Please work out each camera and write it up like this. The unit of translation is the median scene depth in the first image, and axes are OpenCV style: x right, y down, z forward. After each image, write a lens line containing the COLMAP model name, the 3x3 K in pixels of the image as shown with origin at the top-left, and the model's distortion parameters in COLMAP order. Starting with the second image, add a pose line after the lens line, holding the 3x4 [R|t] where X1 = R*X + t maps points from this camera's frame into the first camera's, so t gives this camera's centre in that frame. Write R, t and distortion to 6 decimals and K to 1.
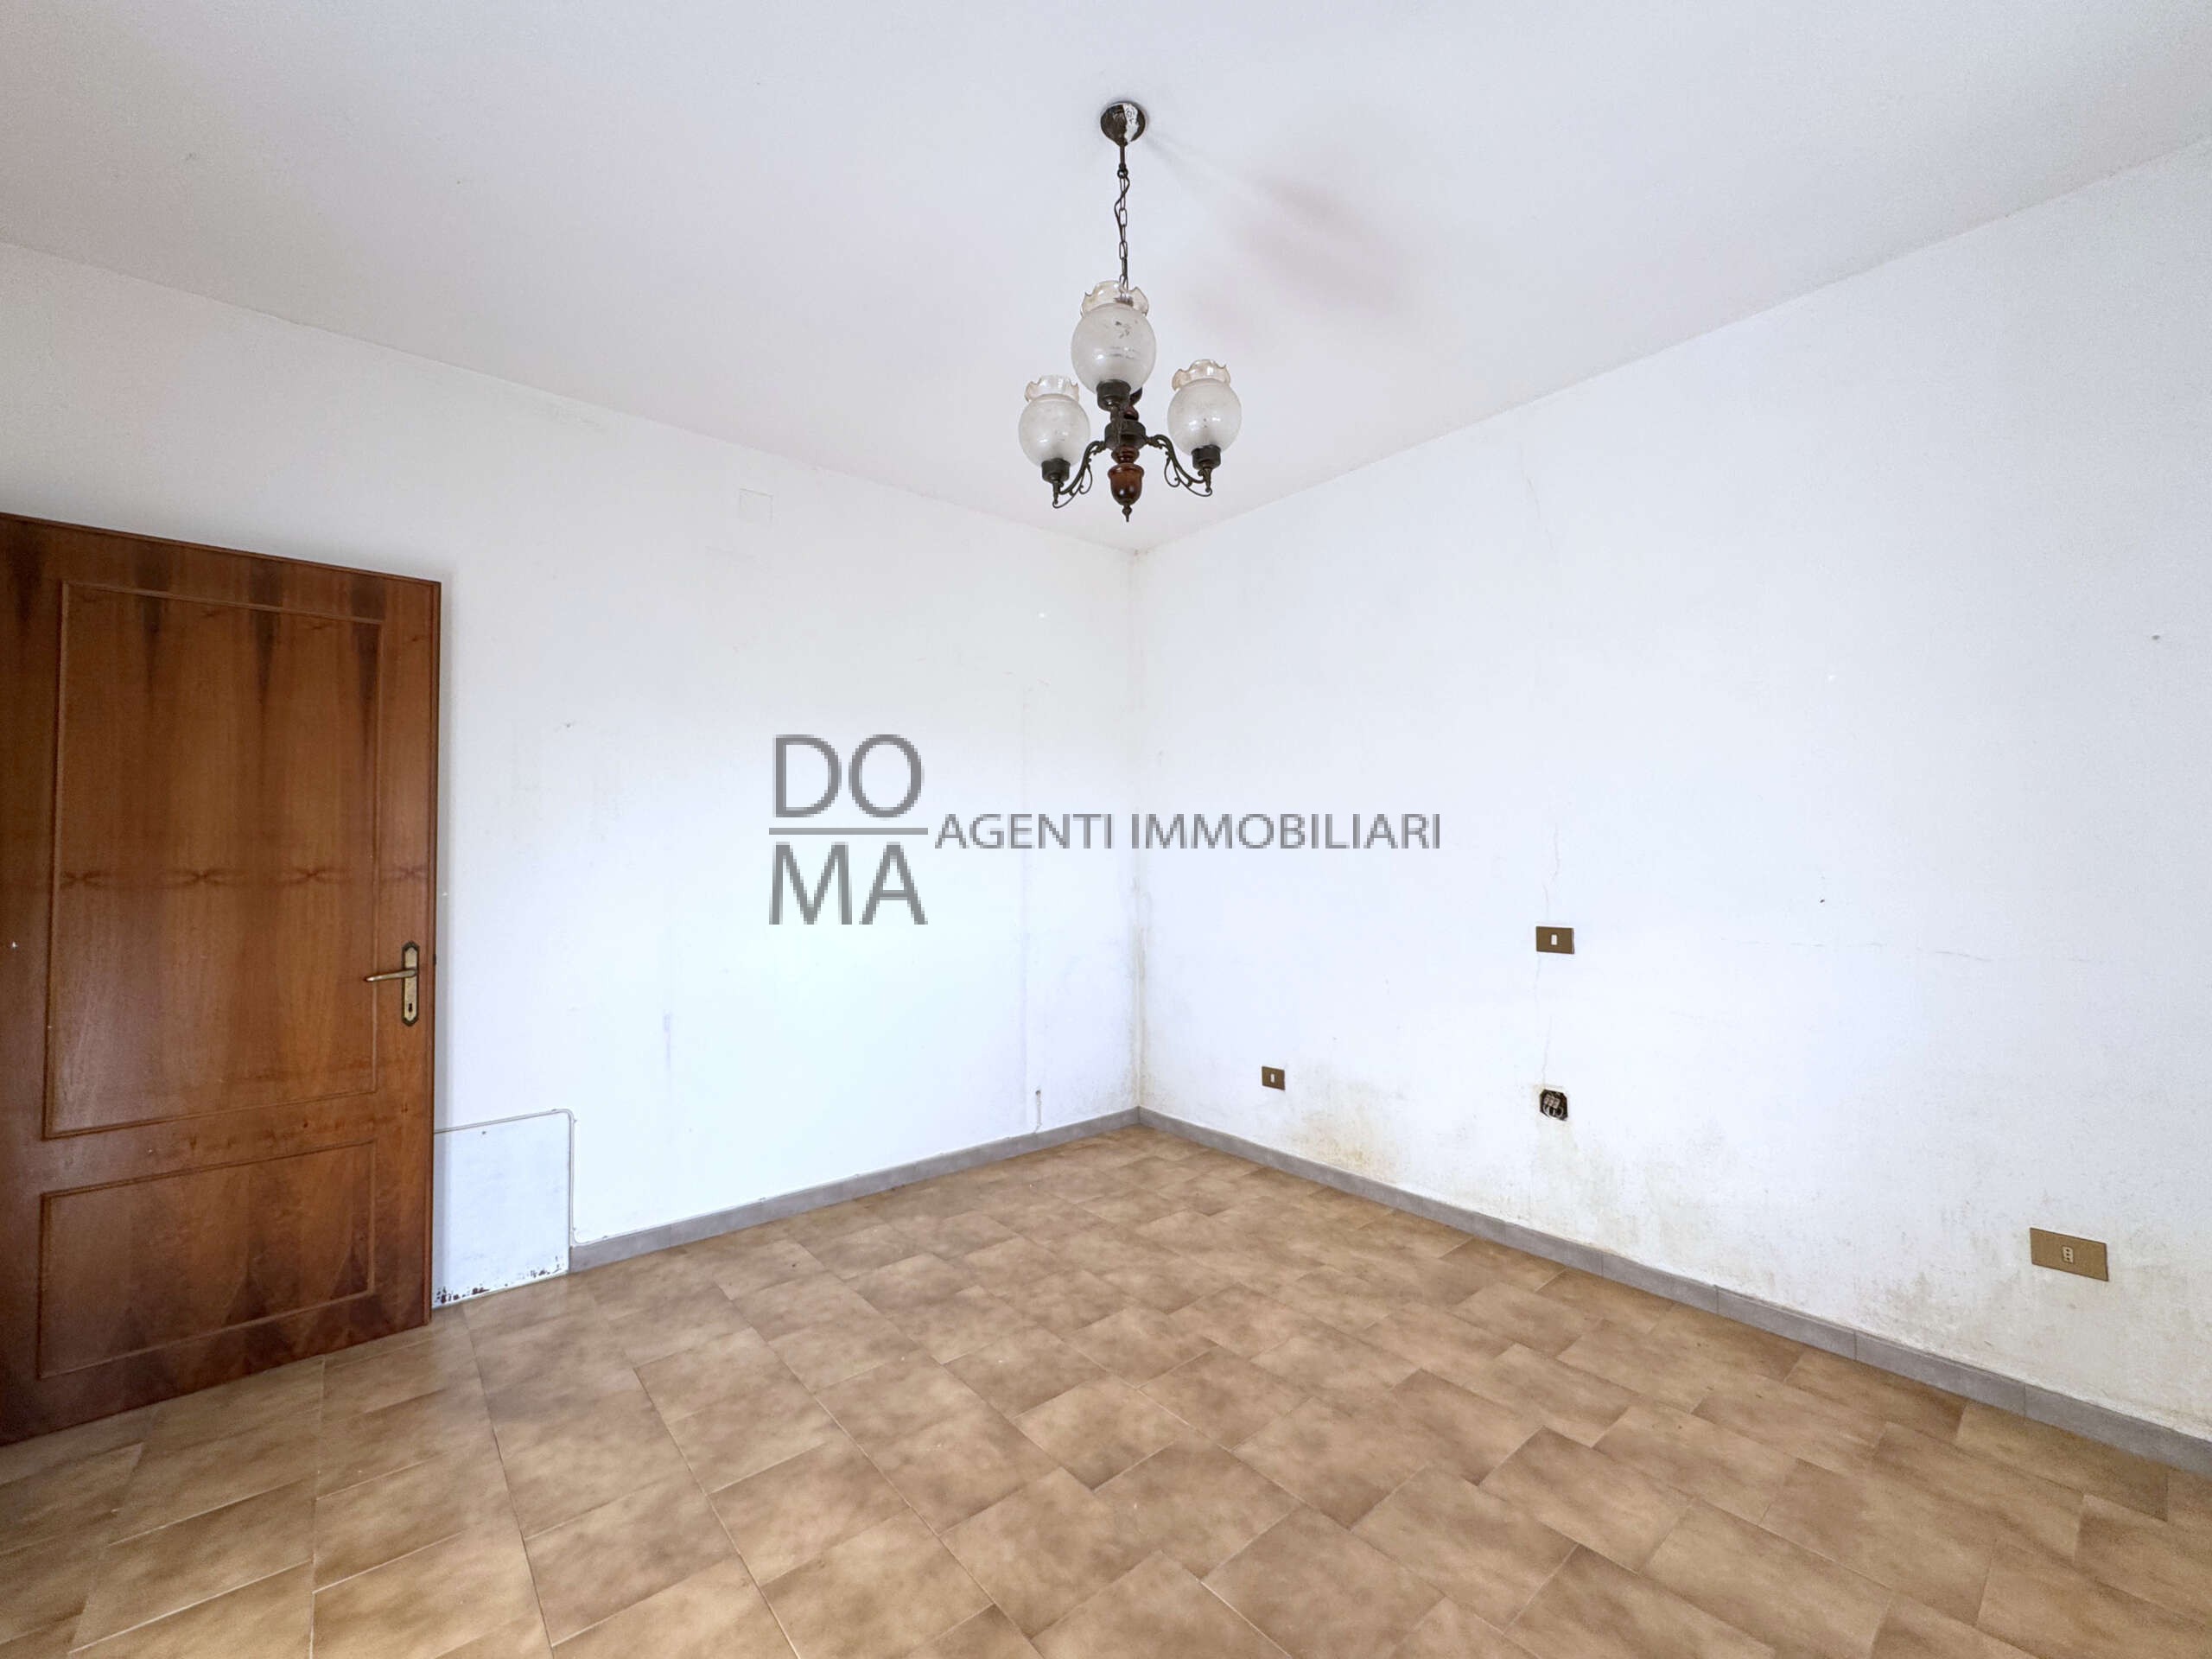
lens RADIAL K [[875.6, 0, 1124.1], [0, 875.6, 829.3], [0, 0, 1]] dist [-0.002433, 0.000510]
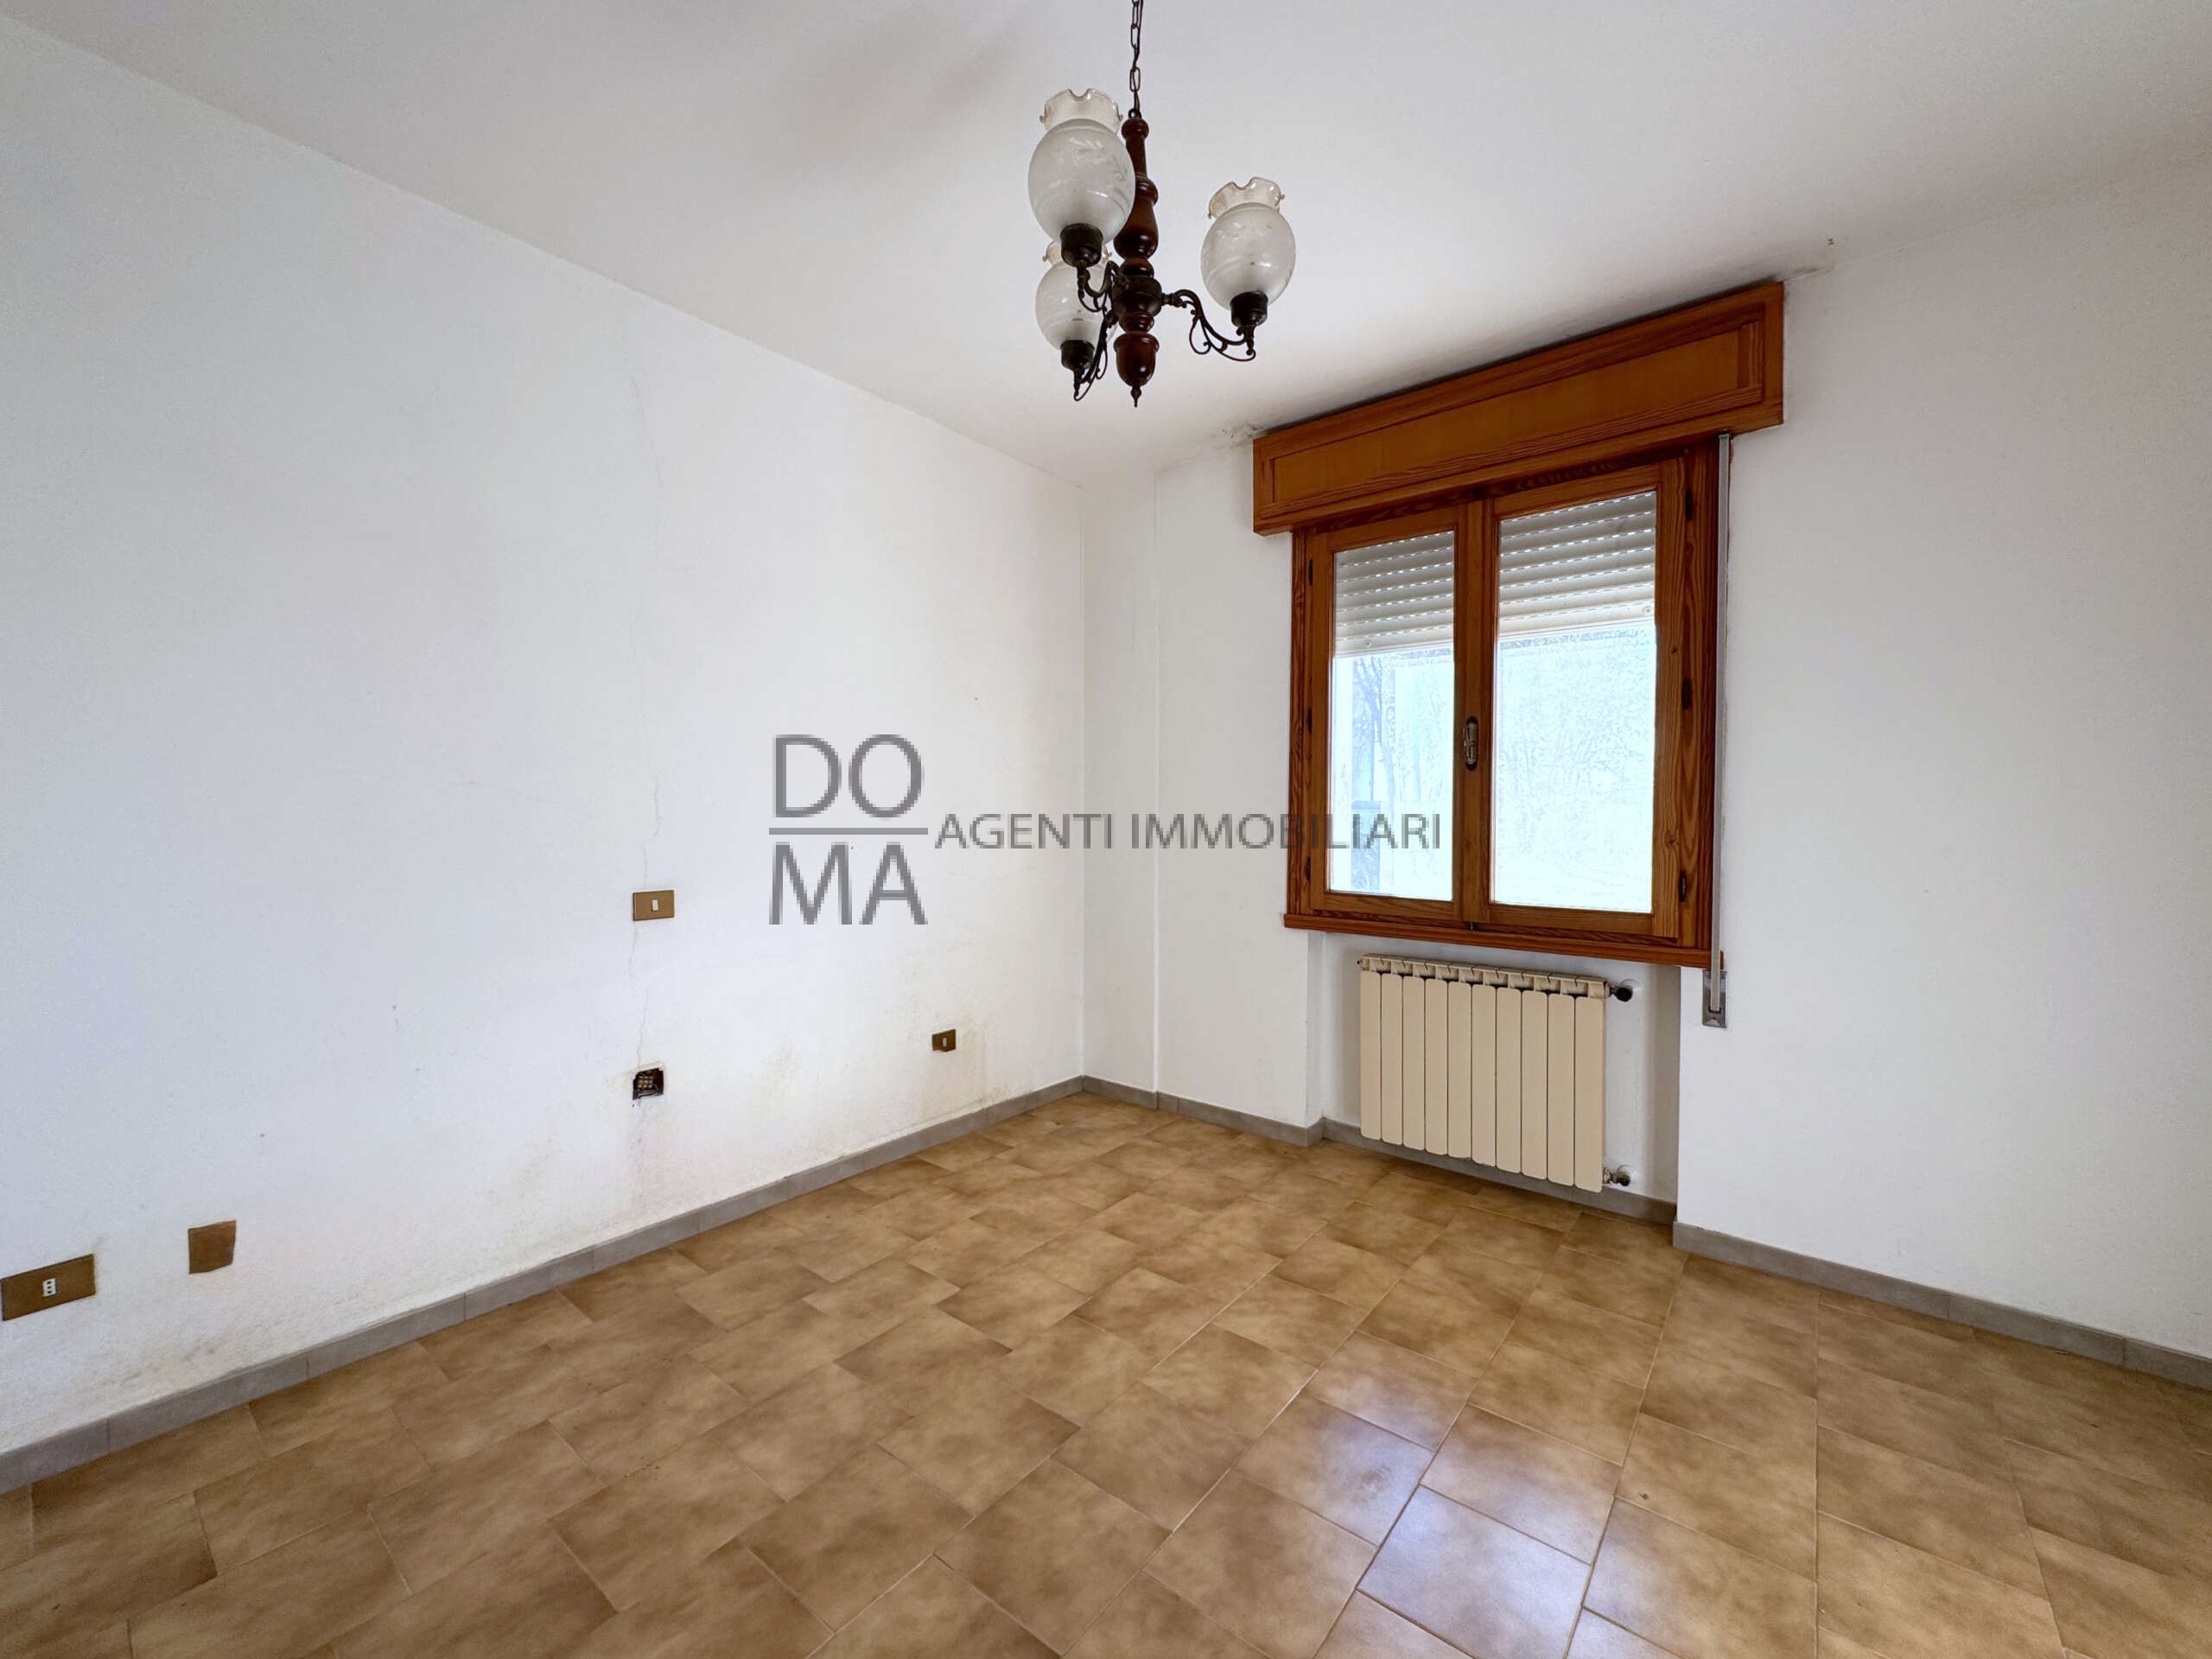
lens RADIAL K [[875.6, 0, 1085.7], [0, 875.6, 828.3], [0, 0, 1]] dist [-0.002433, 0.000510]
pose [[-0.145551, -0.015098, 0.989236, -0.683050], [-0.031805, 0.999438, 0.010574, 0.031306], [-0.988839, -0.029923, -0.145949, 0.982515]]
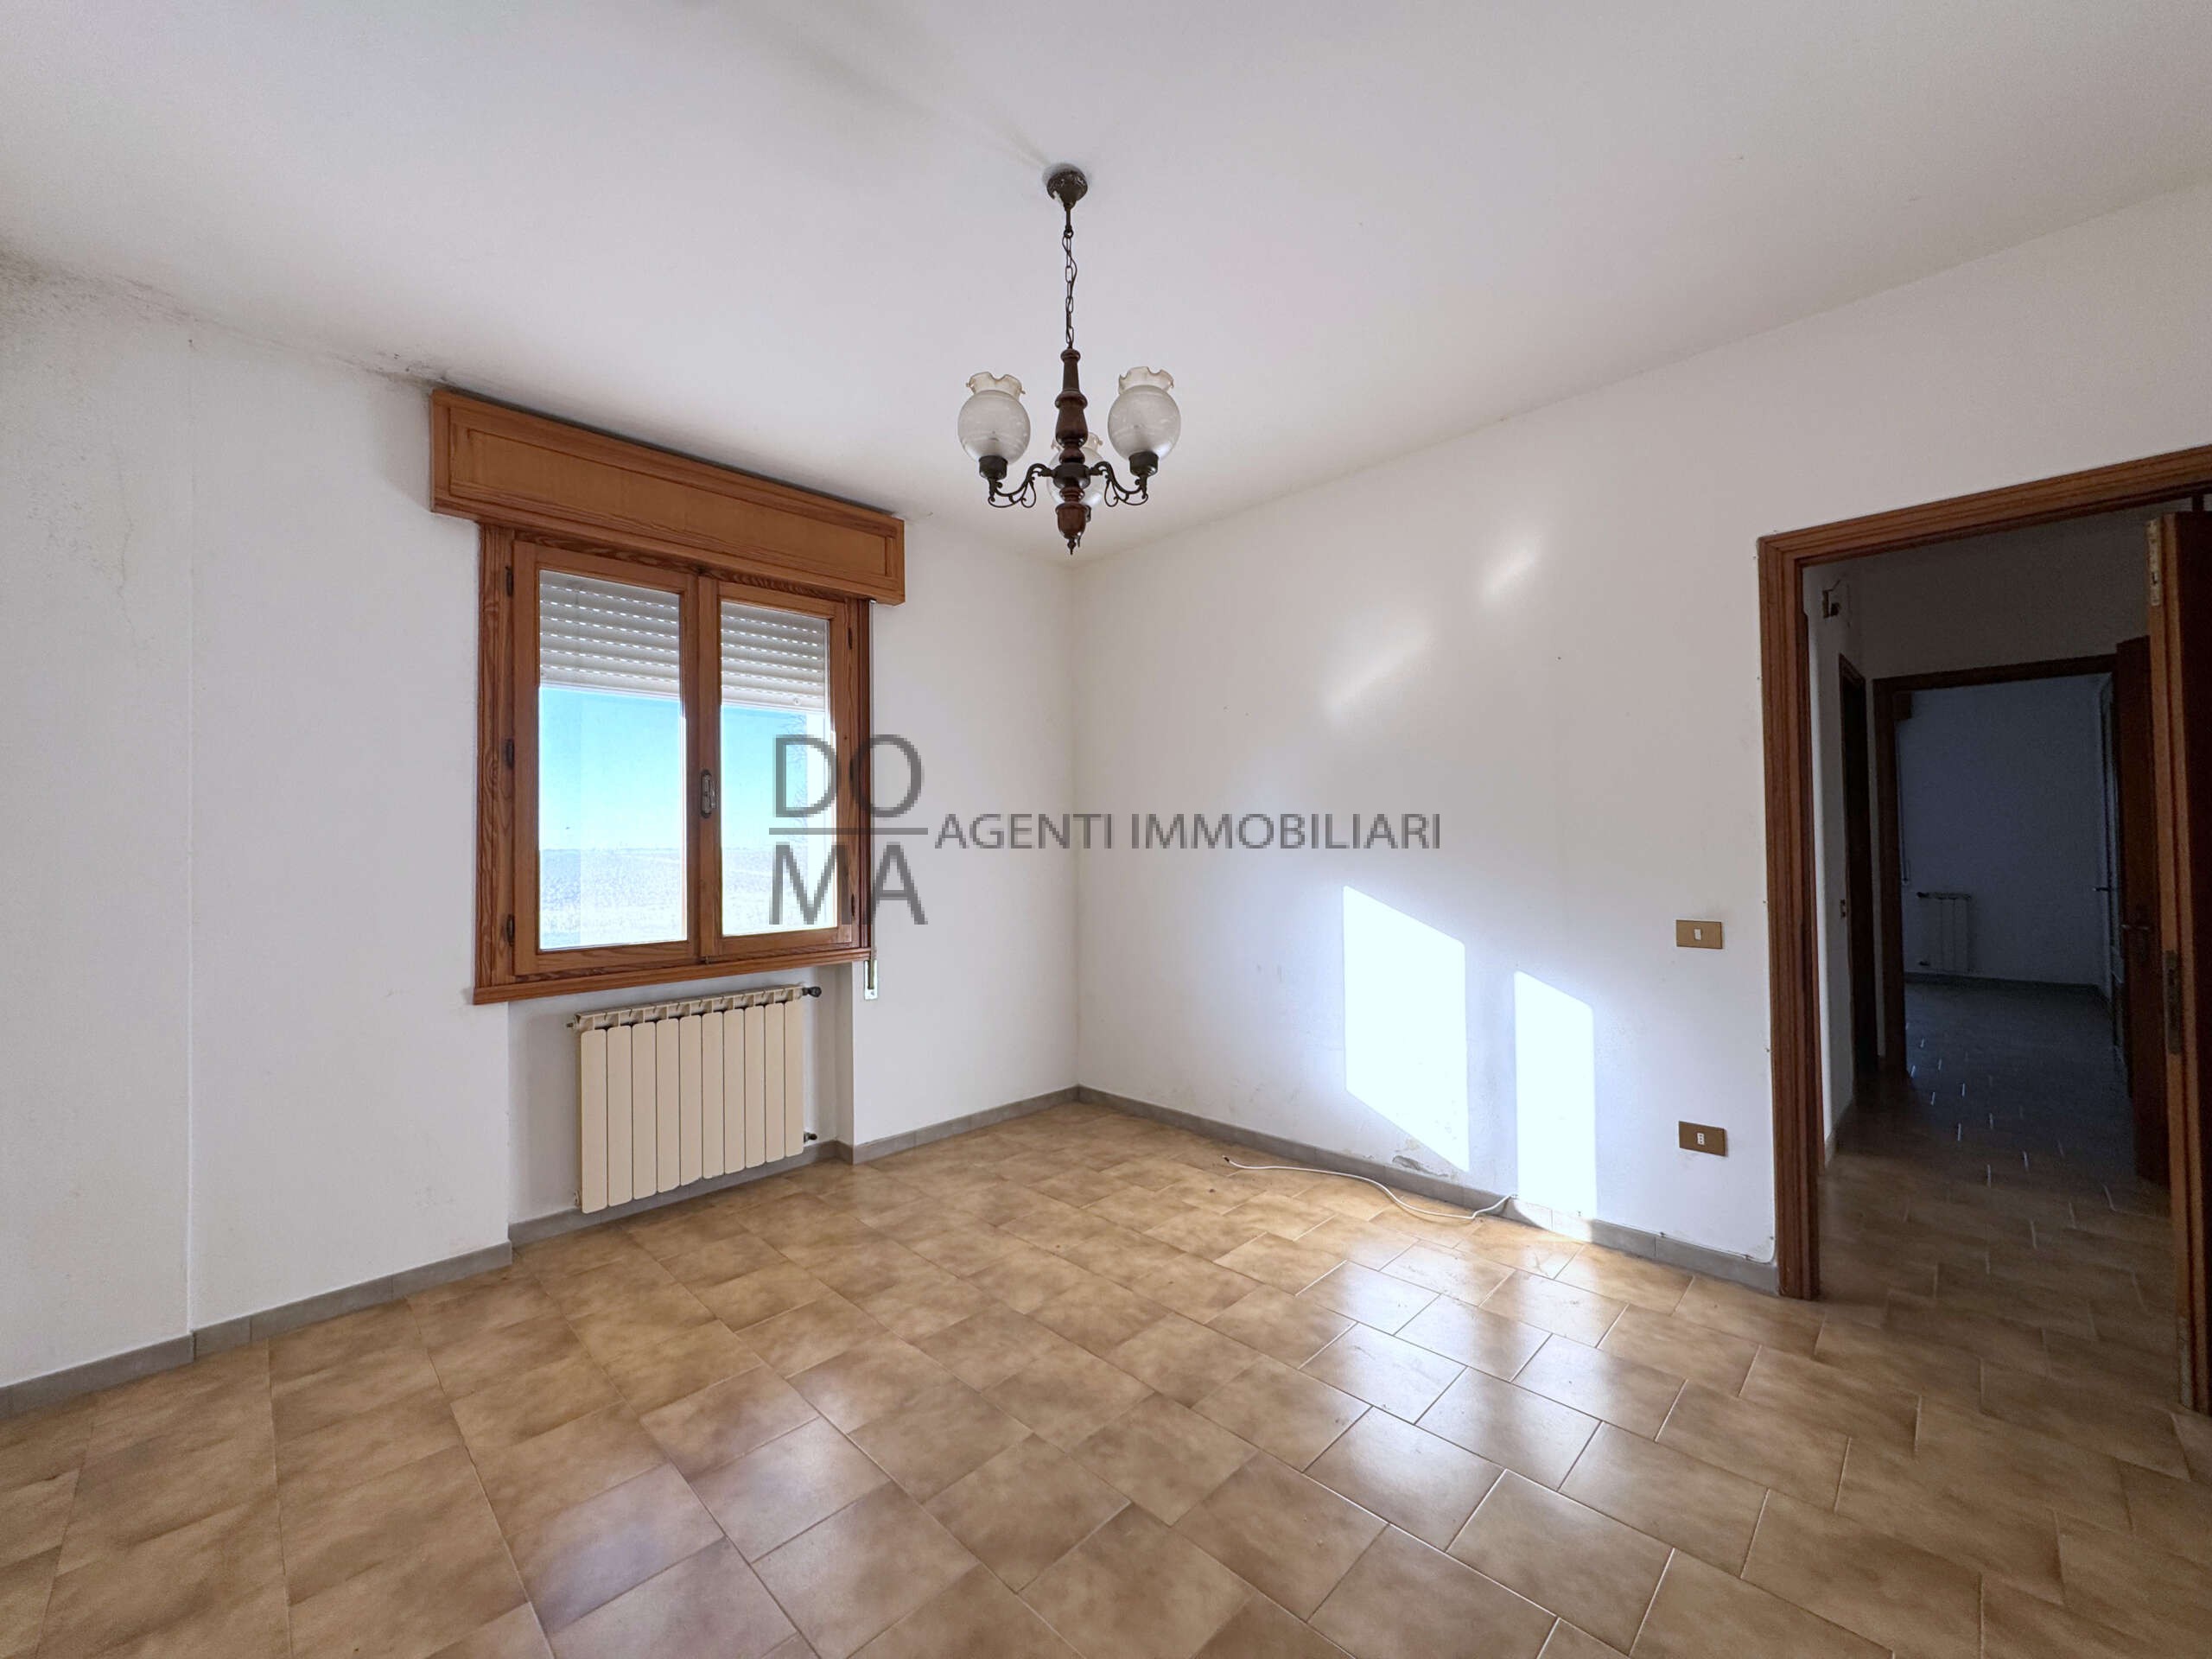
lens RADIAL K [[899.9, 0, 1085.3], [0, 899.9, 829.9], [0, 0, 1]] dist [-0.001844, 0.000210]
pose [[-0.998885, 0.024049, -0.040635, 0.035243], [0.025814, 0.998720, -0.043488, 0.040756], [0.039538, -0.044488, -0.998227, 1.803254]]
